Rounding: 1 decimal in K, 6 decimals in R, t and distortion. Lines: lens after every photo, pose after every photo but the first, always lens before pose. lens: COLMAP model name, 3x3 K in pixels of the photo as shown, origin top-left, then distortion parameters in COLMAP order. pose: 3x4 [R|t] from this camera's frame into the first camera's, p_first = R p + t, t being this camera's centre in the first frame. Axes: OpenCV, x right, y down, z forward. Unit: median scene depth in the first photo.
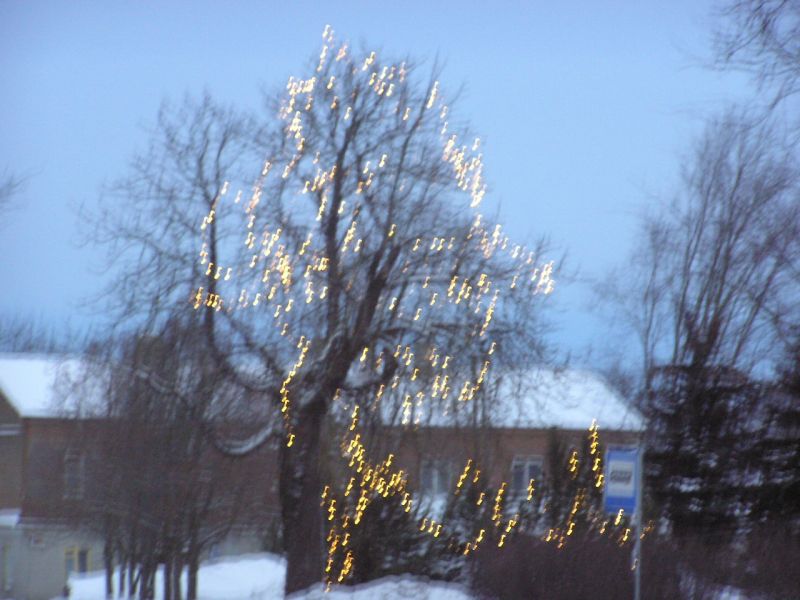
lens RADIAL K [[4992.2, 0, 400.8], [0, 4992.2, 300.9], [0, 0, 1]] dist [-2.526966, 0.000000]
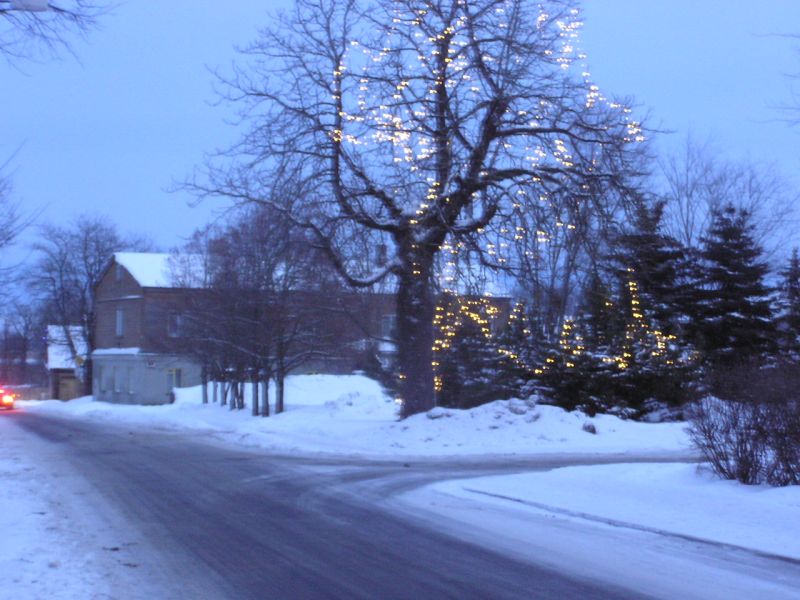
lens RADIAL K [[2134.3, 0, 400.4], [0, 2134.3, 299.9], [0, 0, 1]] dist [0.188328, 0.000000]
pose [[0.998771, 0.002945, 0.049477, -0.046713], [-0.003884, 0.999814, 0.018885, 0.024653], [-0.049412, -0.019054, 0.998597, 0.505596]]
